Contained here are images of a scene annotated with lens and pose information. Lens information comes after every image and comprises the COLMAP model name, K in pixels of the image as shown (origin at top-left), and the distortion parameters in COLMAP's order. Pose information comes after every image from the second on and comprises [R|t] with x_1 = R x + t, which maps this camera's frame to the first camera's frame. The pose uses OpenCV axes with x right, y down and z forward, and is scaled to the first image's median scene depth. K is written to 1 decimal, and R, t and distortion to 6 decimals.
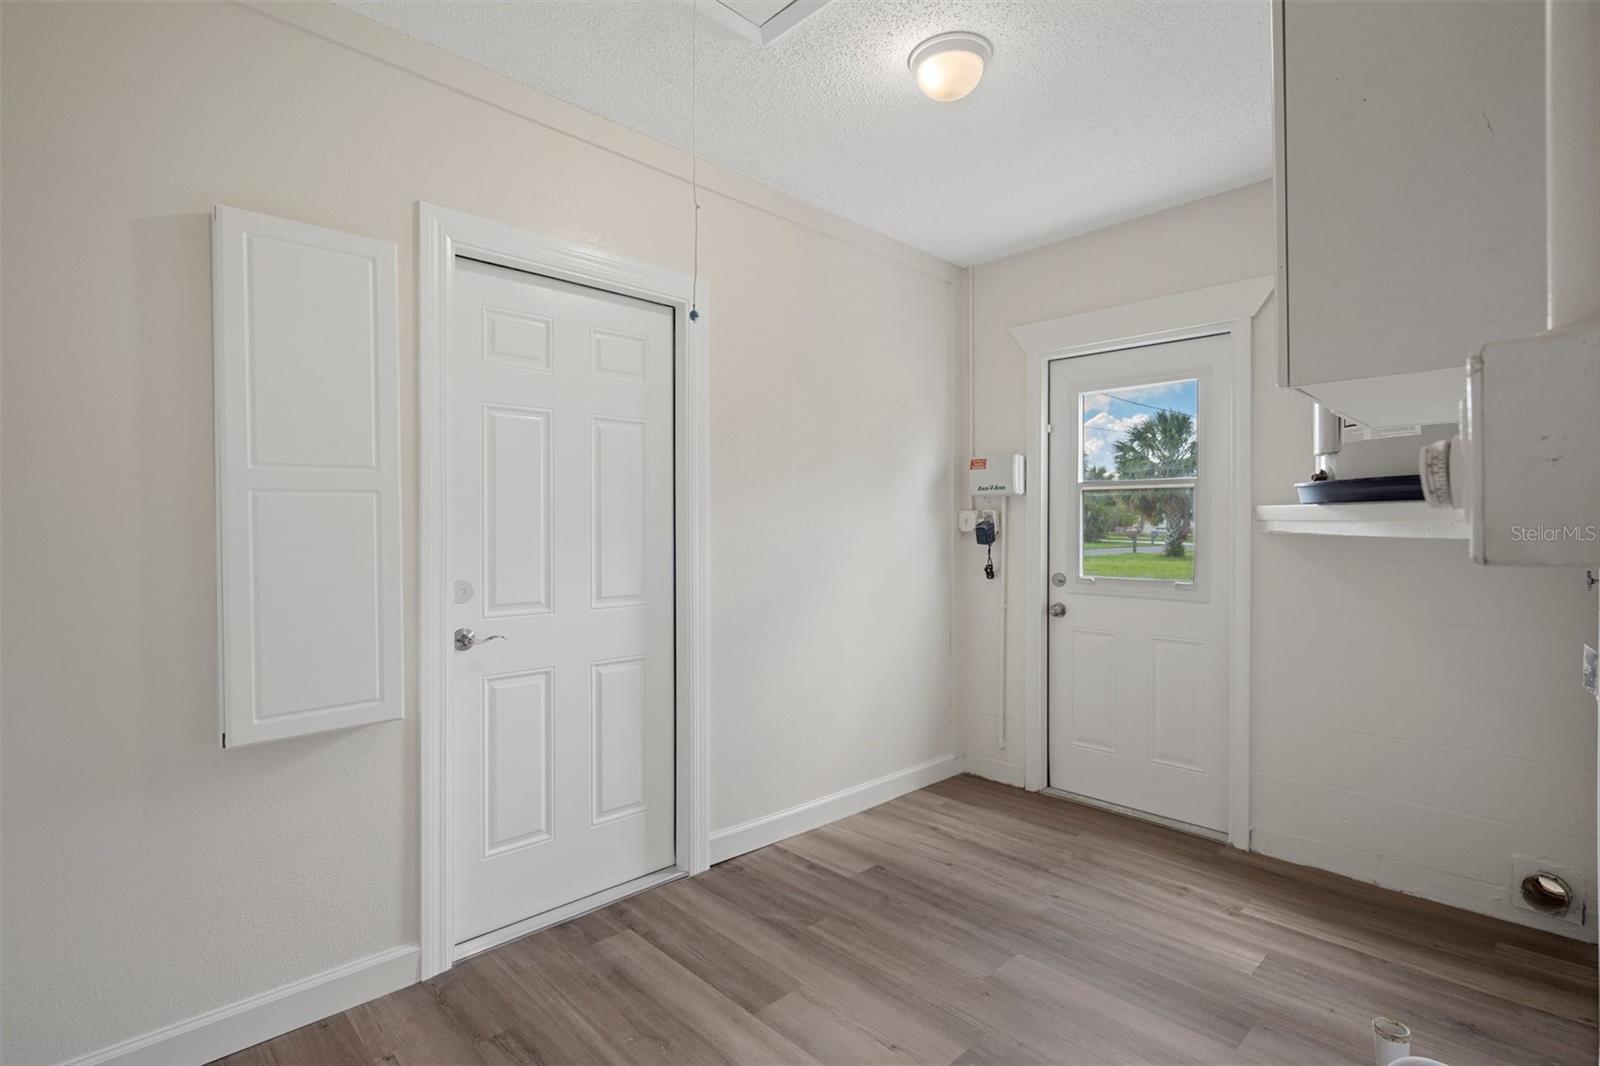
lens RADIAL K [[793.1, 0, 773.7], [0, 793.1, 530.7], [0, 0, 1]] dist [-0.004818, 0.001284]
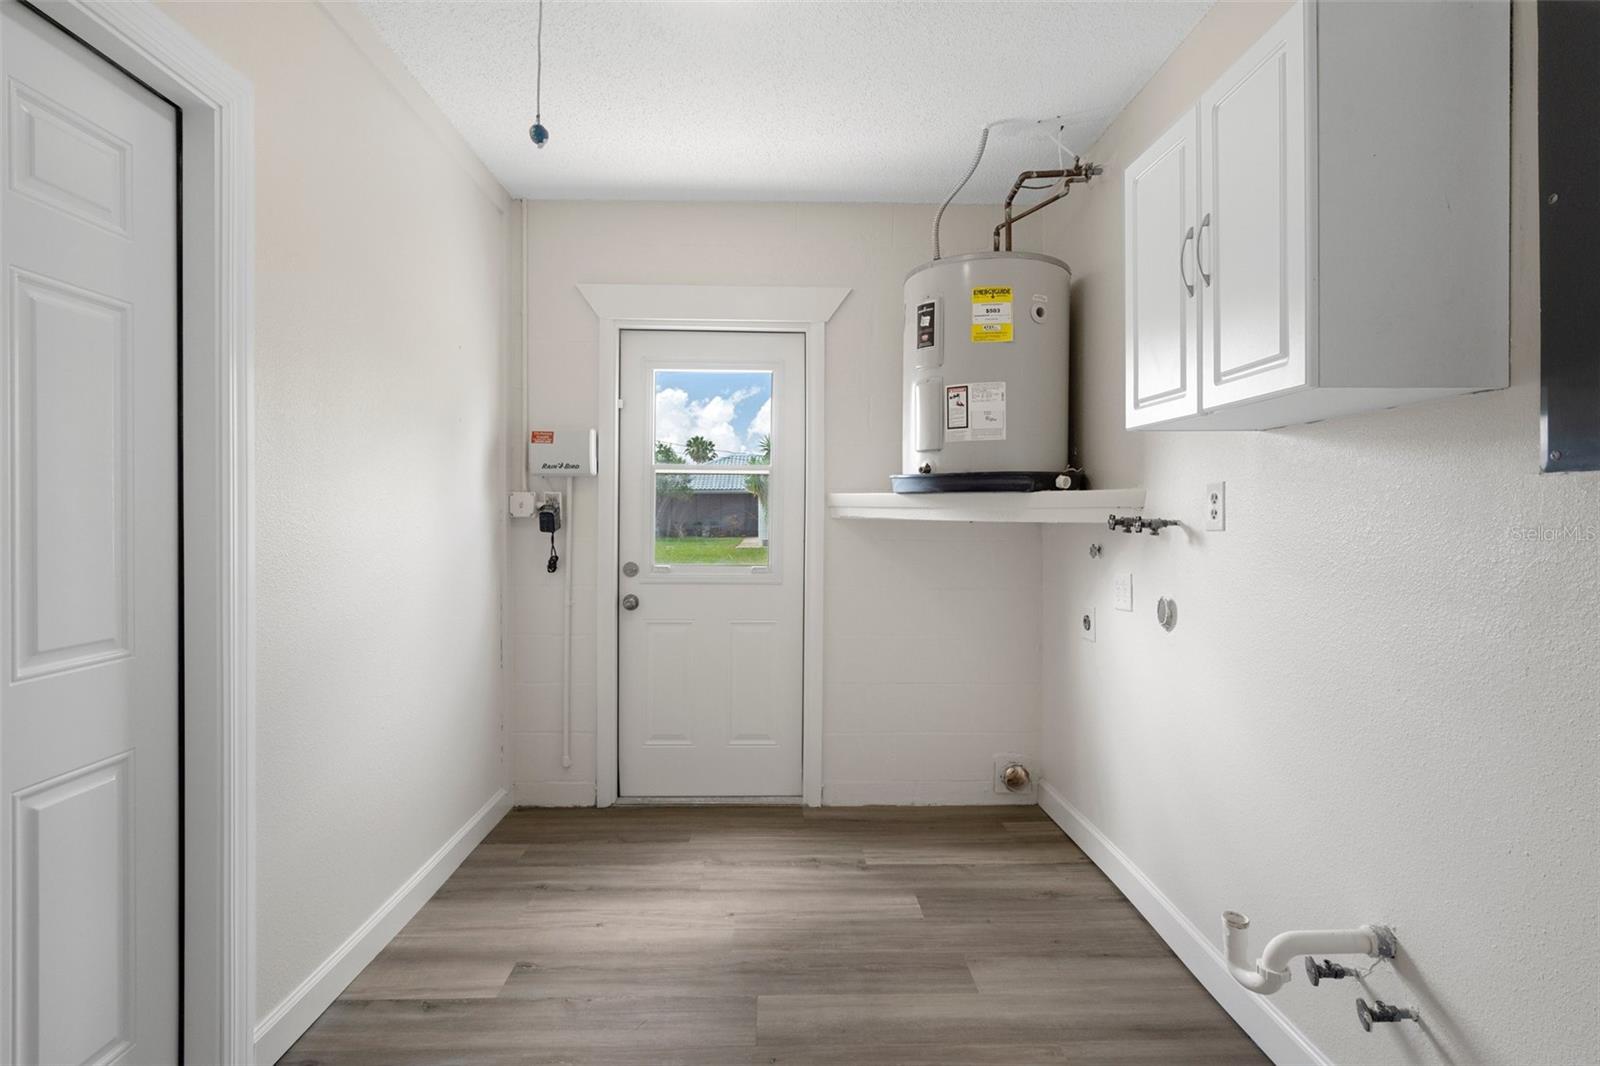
lens RADIAL K [[793.1, 0, 800.0], [0, 793.1, 521.5], [0, 0, 1]] dist [-0.004818, 0.001284]
pose [[0.649017, -0.005298, 0.760755, -0.238761], [0.000119, 0.999976, 0.006863, 0.000064], [-0.760774, -0.004364, 0.649003, 0.285971]]
